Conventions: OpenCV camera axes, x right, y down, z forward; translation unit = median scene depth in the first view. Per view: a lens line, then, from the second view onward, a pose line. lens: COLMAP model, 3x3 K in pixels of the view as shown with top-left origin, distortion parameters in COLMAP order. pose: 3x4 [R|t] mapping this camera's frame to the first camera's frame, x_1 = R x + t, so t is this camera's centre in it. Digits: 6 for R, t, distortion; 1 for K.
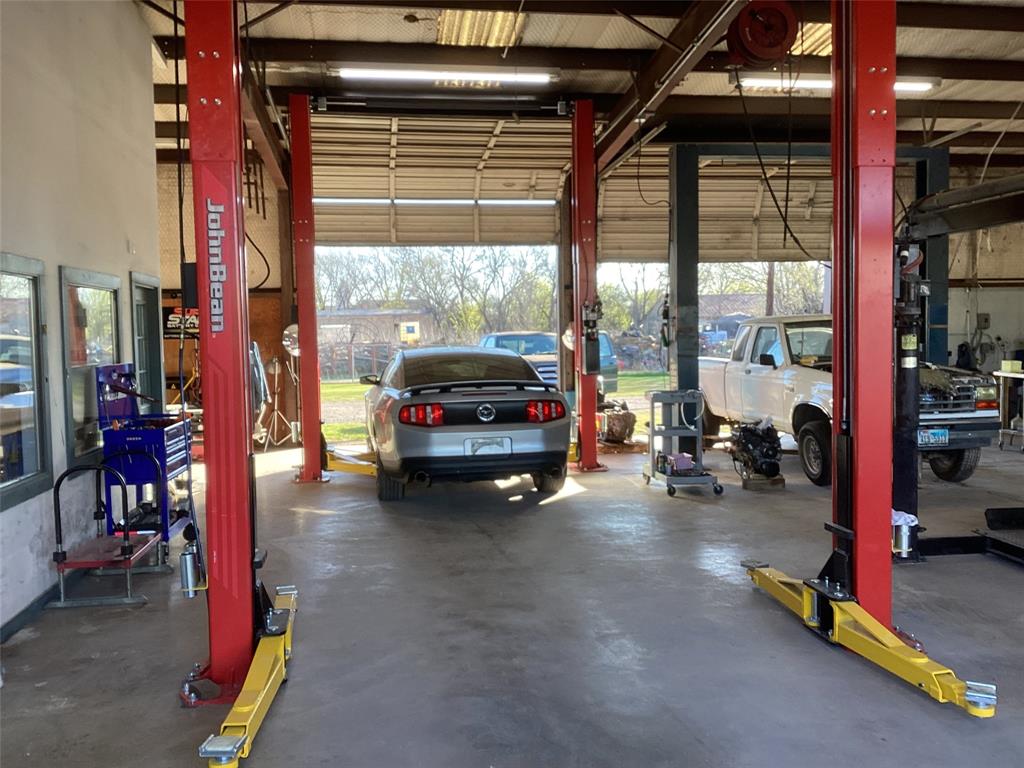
lens RADIAL K [[933.6, 0, 514.6], [0, 933.6, 377.9], [0, 0, 1]] dist [0.021068, 0.000000]
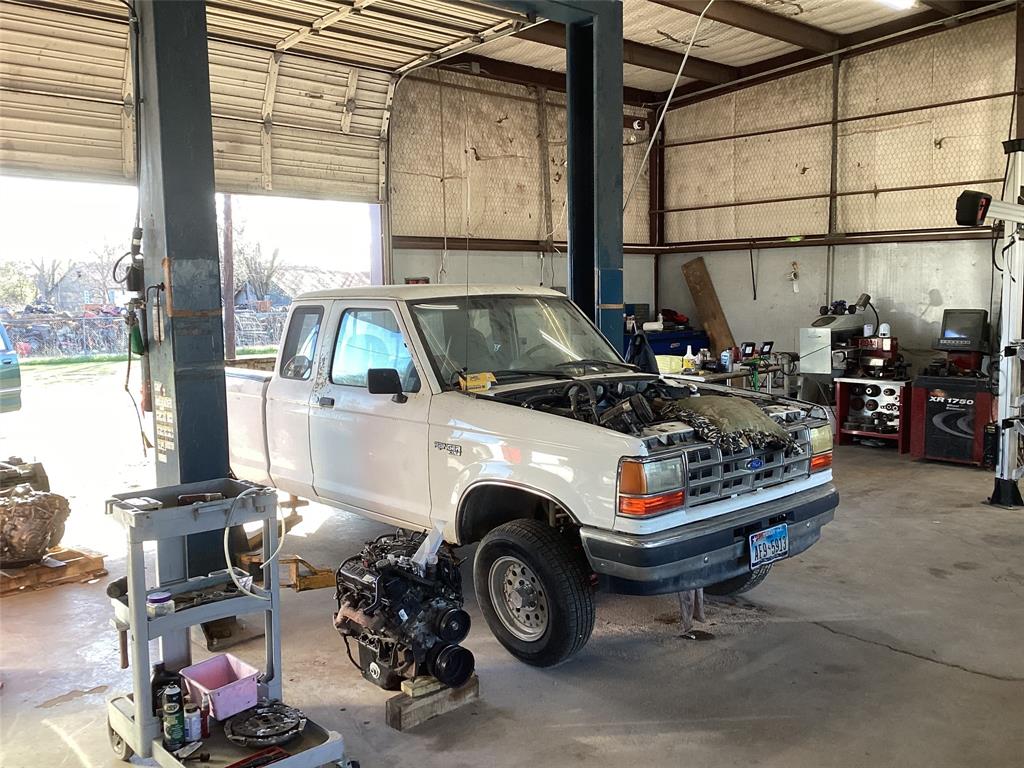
lens RADIAL K [[933.6, 0, 509.1], [0, 933.6, 389.3], [0, 0, 1]] dist [0.021068, 0.000000]
pose [[0.832088, -0.050680, 0.552324, 0.055146], [0.028413, 0.998404, 0.048806, -0.028456], [-0.553916, -0.024918, 0.832200, 0.466127]]
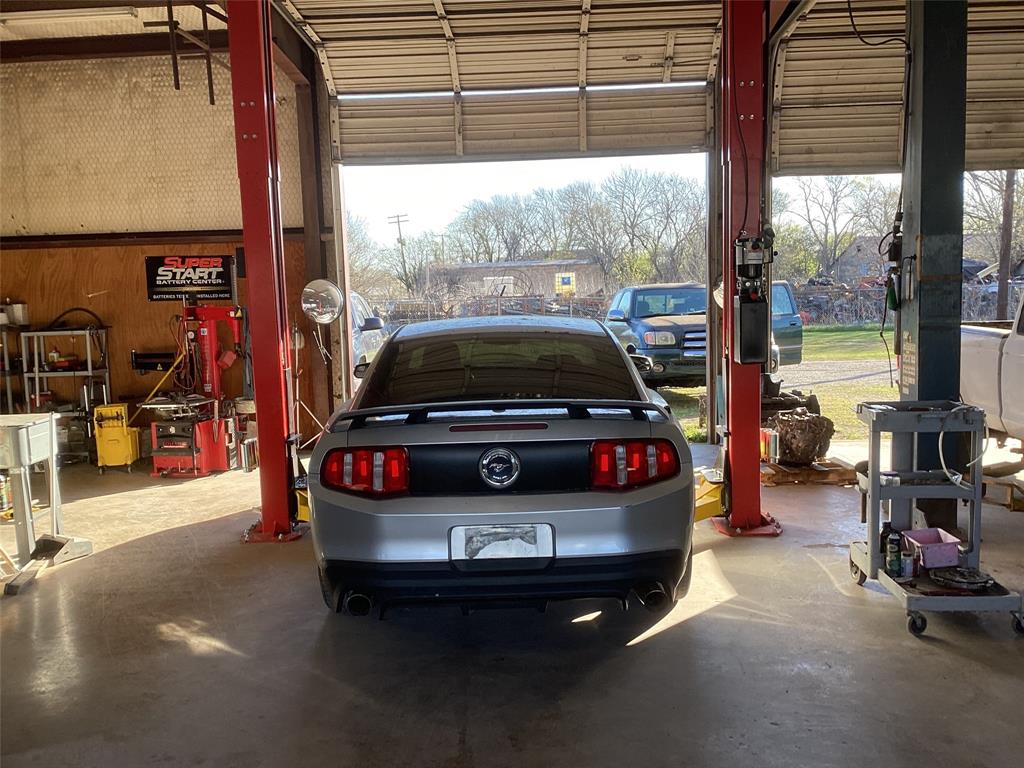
lens RADIAL K [[933.6, 0, 489.2], [0, 933.6, 383.9], [0, 0, 1]] dist [0.021068, 0.000000]
pose [[0.977468, 0.009659, -0.210863, 0.038167], [0.002813, 0.998268, 0.058765, -0.019548], [0.211065, -0.058034, 0.975748, 0.342755]]
